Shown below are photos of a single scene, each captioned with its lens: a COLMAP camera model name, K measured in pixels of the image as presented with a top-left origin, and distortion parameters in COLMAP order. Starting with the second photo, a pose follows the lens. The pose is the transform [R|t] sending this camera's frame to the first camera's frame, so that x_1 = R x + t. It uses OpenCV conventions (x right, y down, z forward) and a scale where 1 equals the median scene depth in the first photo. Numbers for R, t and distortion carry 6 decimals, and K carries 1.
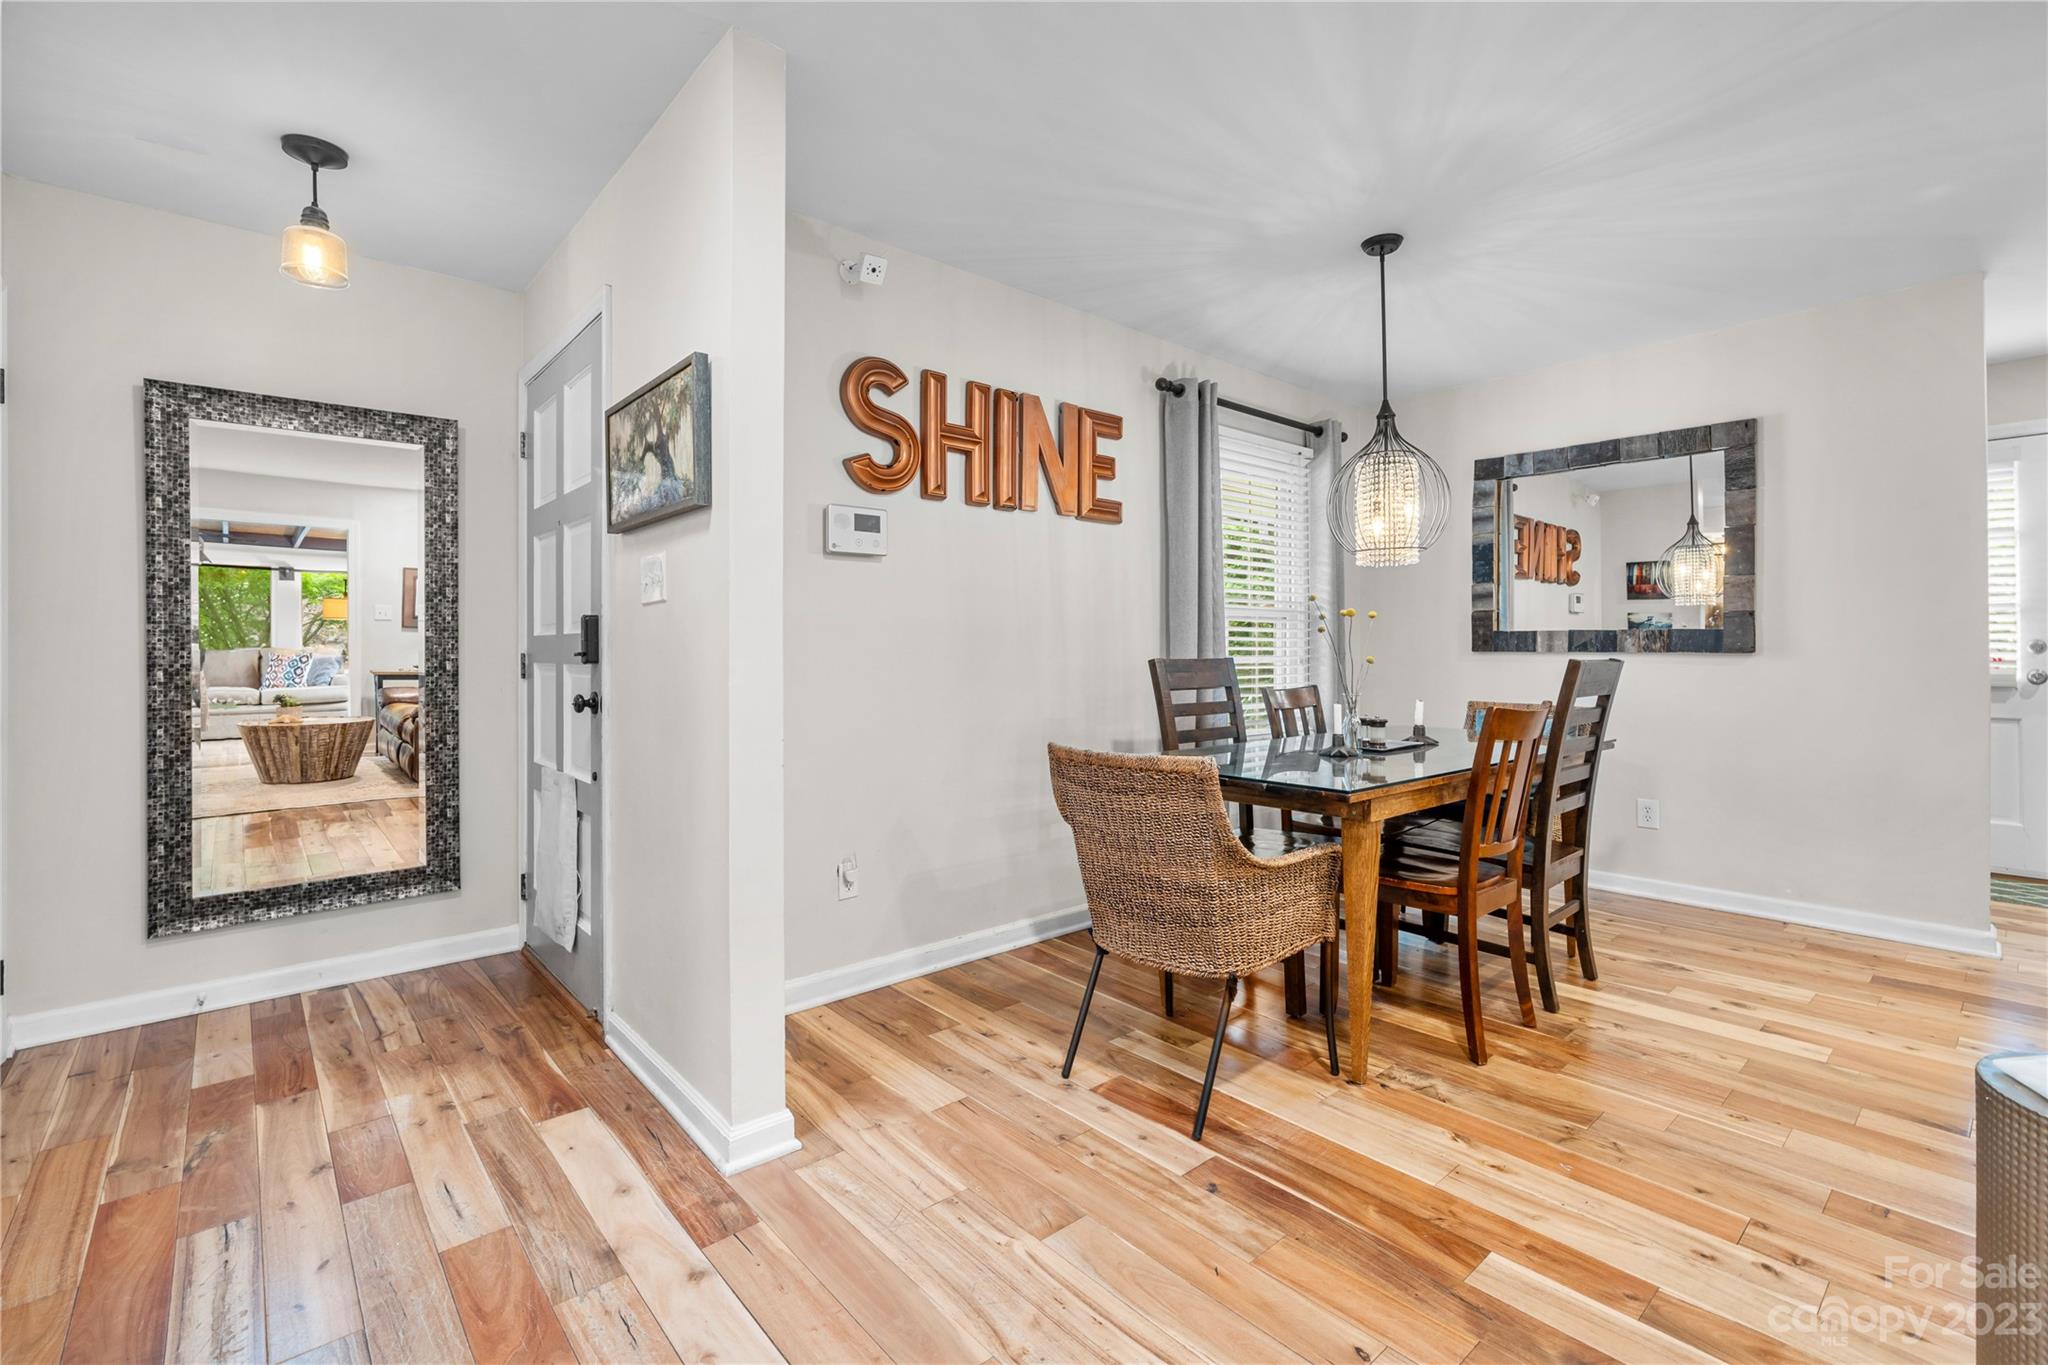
lens RADIAL K [[900.1, 0, 1015.1], [0, 900.1, 647.0], [0, 0, 1]] dist [0.000259, 0.000571]
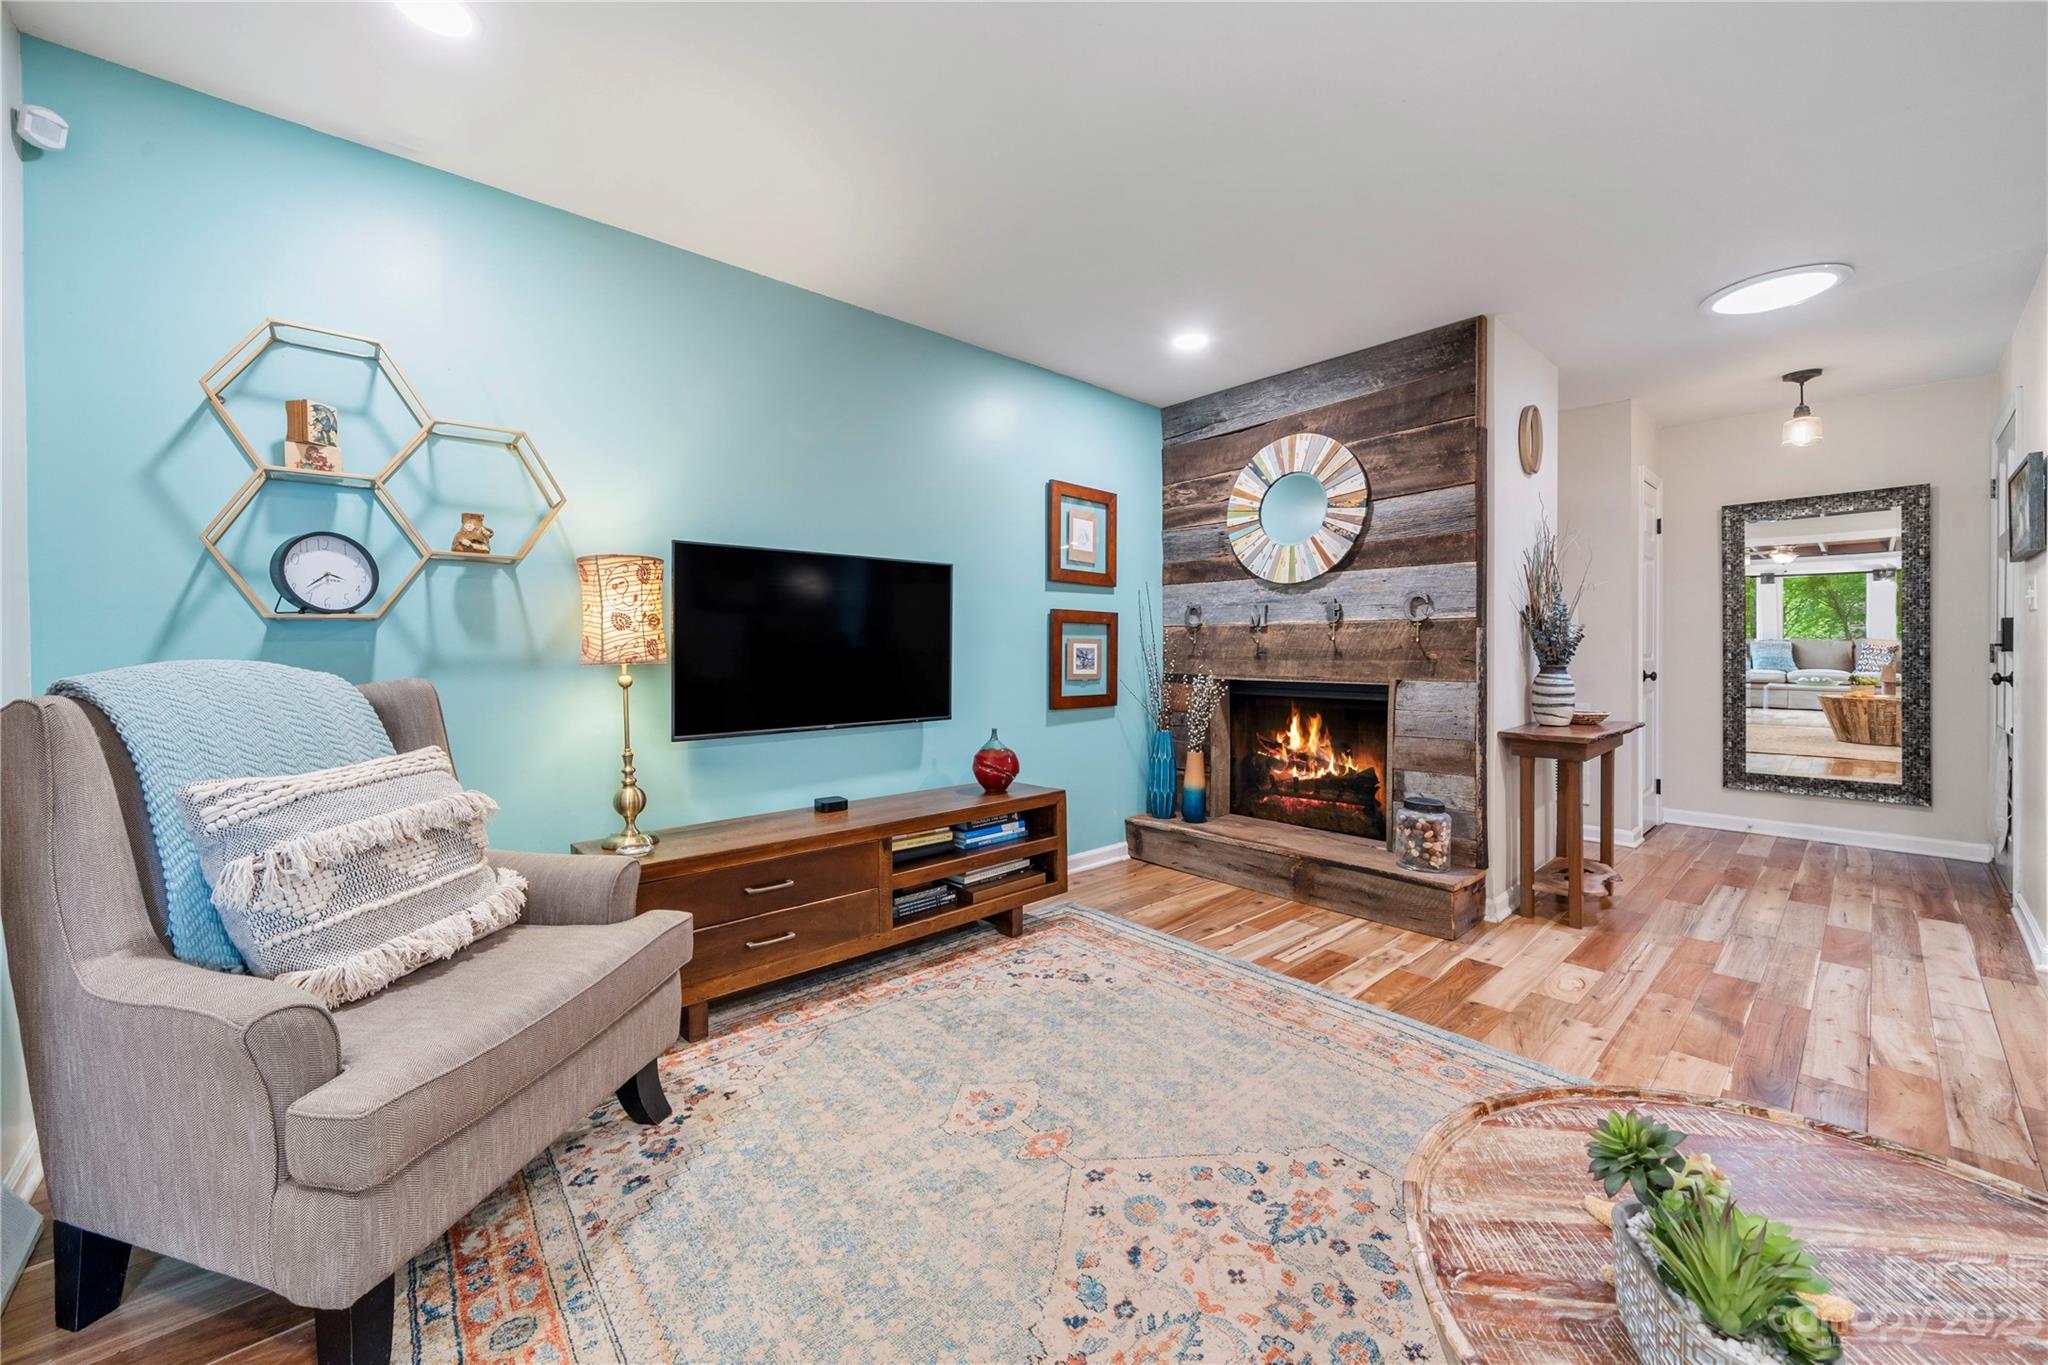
lens RADIAL K [[773.2, 0, 1016.3], [0, 773.2, 657.9], [0, 0, 1]] dist [-0.002477, -0.000165]
pose [[0.017365, 0.016585, -0.999712, 0.660314], [0.010719, 0.999802, 0.016773, -0.007770], [0.999792, -0.011007, 0.017184, -0.546650]]
